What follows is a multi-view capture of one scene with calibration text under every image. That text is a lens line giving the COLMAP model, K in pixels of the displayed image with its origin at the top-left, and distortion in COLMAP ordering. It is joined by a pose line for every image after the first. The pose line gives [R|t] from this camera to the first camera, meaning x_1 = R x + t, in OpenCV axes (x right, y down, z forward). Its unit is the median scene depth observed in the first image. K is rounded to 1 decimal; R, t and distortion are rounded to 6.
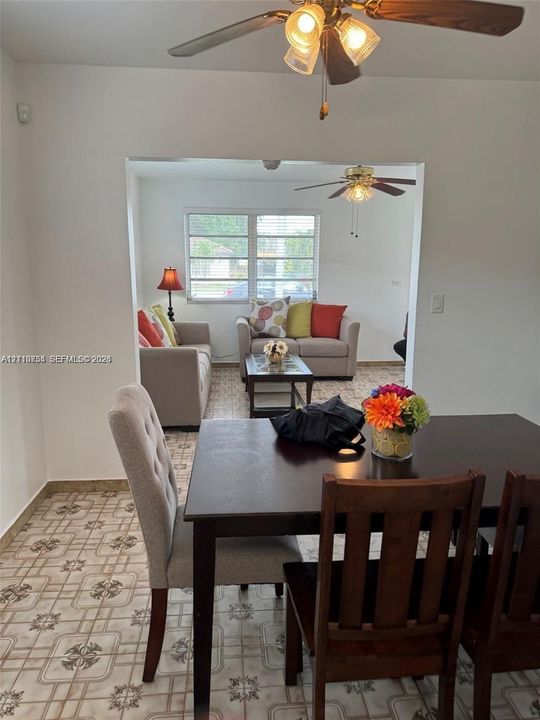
lens RADIAL K [[282.6, 0, 271.6], [0, 282.6, 326.2], [0, 0, 1]] dist [-0.036639, 0.000094]
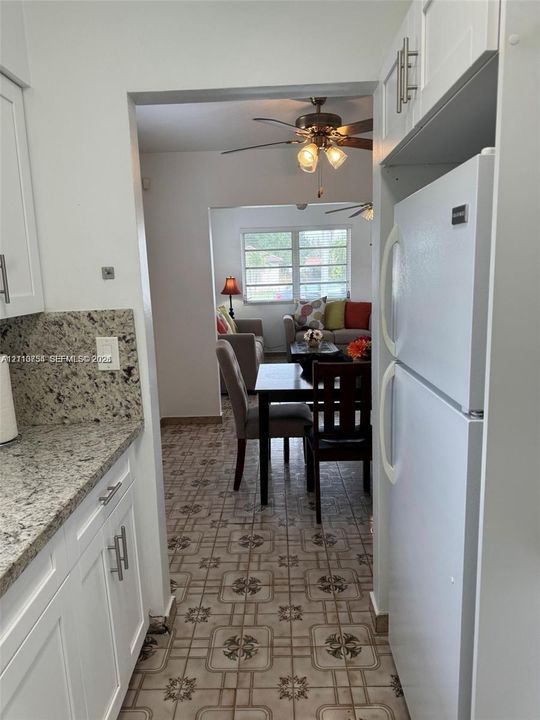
lens RADIAL K [[282.6, 0, 271.6], [0, 282.6, 326.2], [0, 0, 1]] dist [-0.036639, 0.000094]
pose [[0.985322, -0.014804, -0.170062, 0.035817], [0.011306, 0.999705, -0.021514, 0.047470], [0.170331, 0.019276, 0.985198, -0.238627]]
